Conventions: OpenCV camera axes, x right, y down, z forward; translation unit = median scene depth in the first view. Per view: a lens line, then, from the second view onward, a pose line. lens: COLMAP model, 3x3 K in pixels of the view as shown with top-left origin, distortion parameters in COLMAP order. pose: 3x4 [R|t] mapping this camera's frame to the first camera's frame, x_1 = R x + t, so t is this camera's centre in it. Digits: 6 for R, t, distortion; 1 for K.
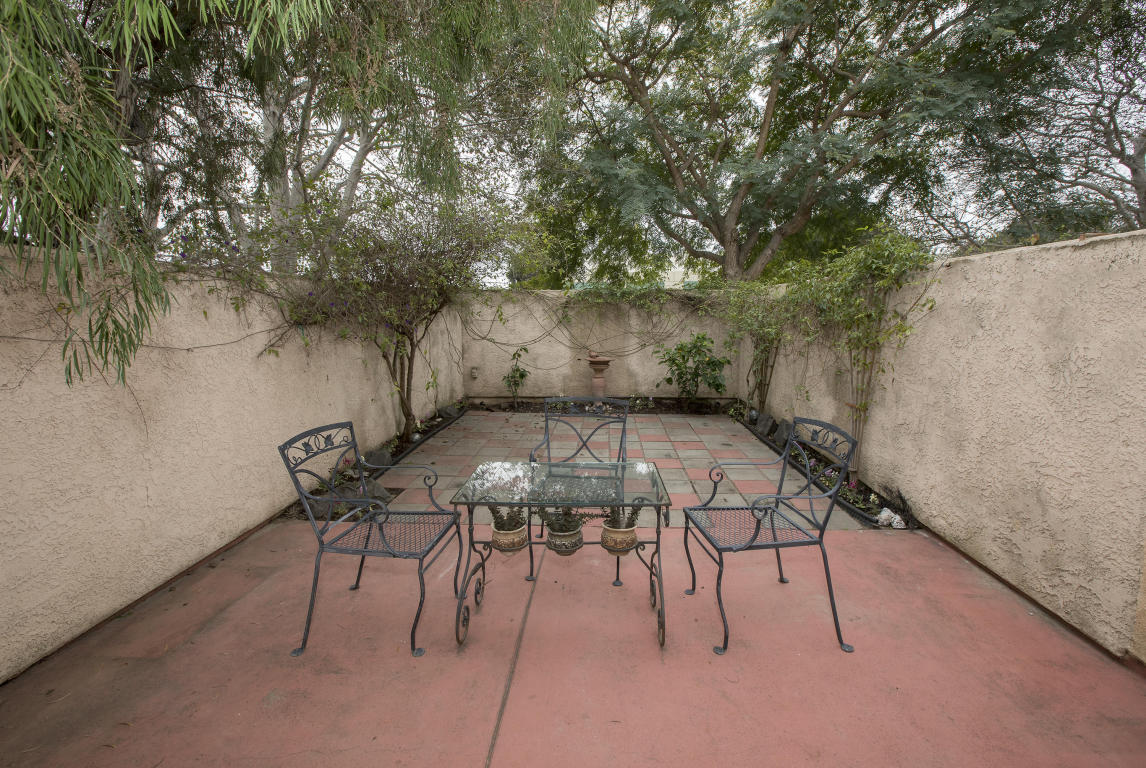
lens RADIAL K [[523.4, 0, 576.5], [0, 523.4, 384.3], [0, 0, 1]] dist [-0.011242, 0.000238]
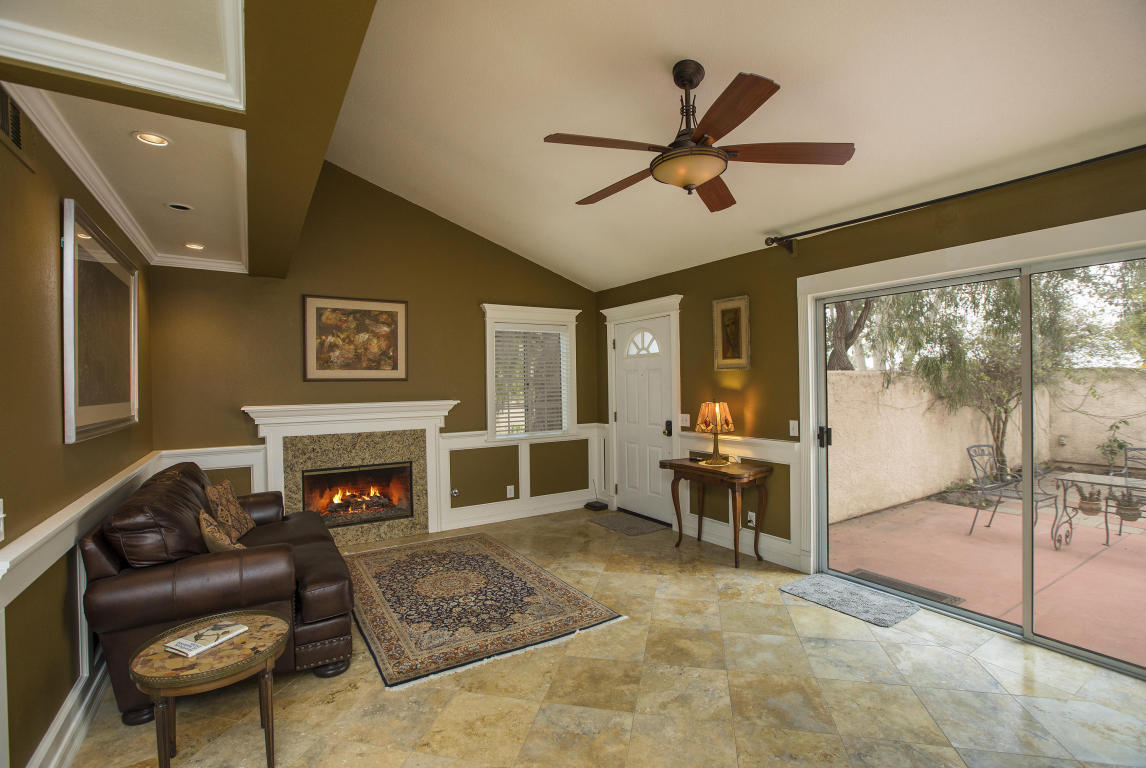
lens RADIAL K [[523.4, 0, 574.9], [0, 523.4, 387.3], [0, 0, 1]] dist [-0.011242, 0.000238]
pose [[0.589231, 0.002671, -0.807960, 0.110561], [-0.101975, 0.992244, -0.071088, 0.062903], [0.801504, 0.124279, 0.584933, -0.642921]]
